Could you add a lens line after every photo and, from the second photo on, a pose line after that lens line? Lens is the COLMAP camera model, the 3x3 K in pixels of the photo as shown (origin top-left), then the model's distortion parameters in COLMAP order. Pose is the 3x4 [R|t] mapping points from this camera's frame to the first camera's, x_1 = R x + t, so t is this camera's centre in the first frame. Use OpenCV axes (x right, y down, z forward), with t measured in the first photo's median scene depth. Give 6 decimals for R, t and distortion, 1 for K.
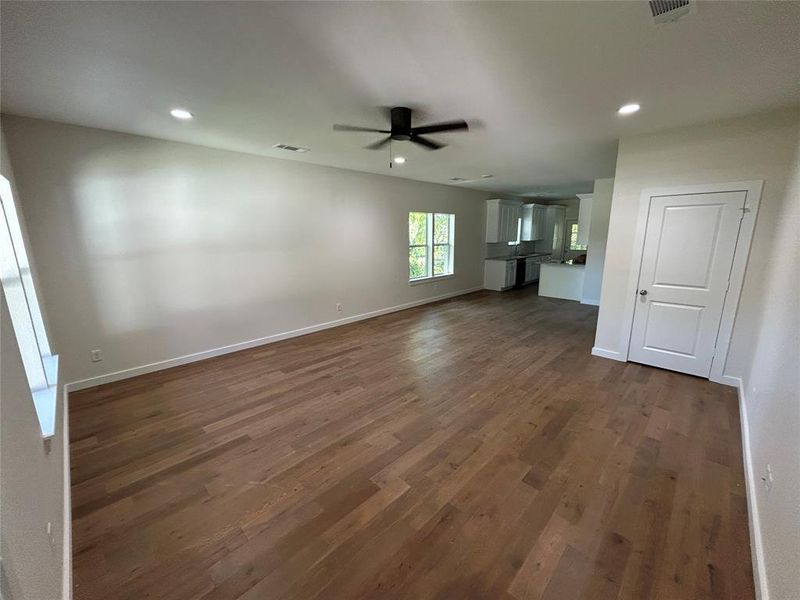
lens RADIAL K [[323.0, 0, 400.0], [0, 323.0, 300.0], [0, 0, 1]] dist [0.002401, 0.000502]
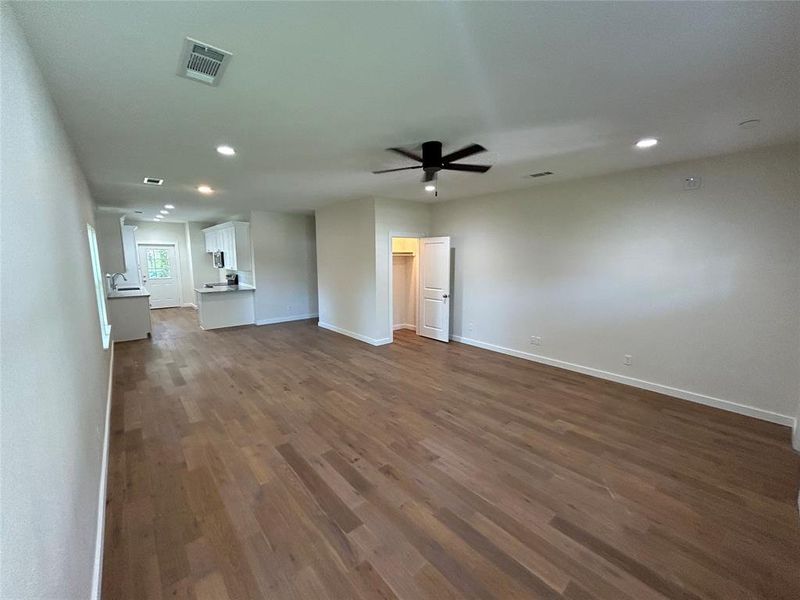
lens RADIAL K [[323.0, 0, 400.0], [0, 323.0, 300.0], [0, 0, 1]] dist [0.002401, 0.000502]
pose [[0.084486, -0.131836, 0.987665, -0.952476], [0.212063, 0.970879, 0.111455, -0.201054], [-0.973597, 0.200031, 0.109983, 0.928970]]
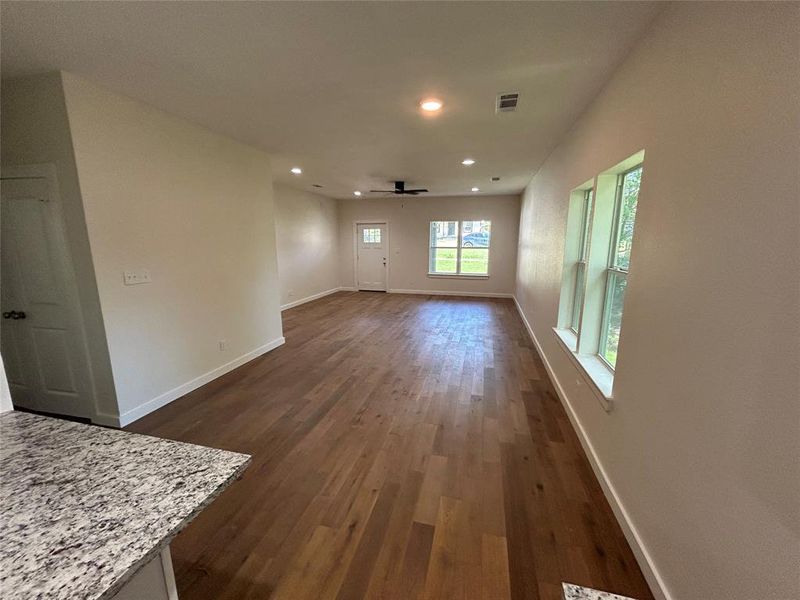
lens RADIAL K [[323.0, 0, 400.0], [0, 323.0, 300.0], [0, 0, 1]] dist [0.002401, 0.000502]
pose [[-0.866029, 0.101393, -0.489605, 1.022976], [-0.097813, 0.925945, 0.364771, -0.552543], [0.490332, 0.363792, -0.791978, 2.661055]]
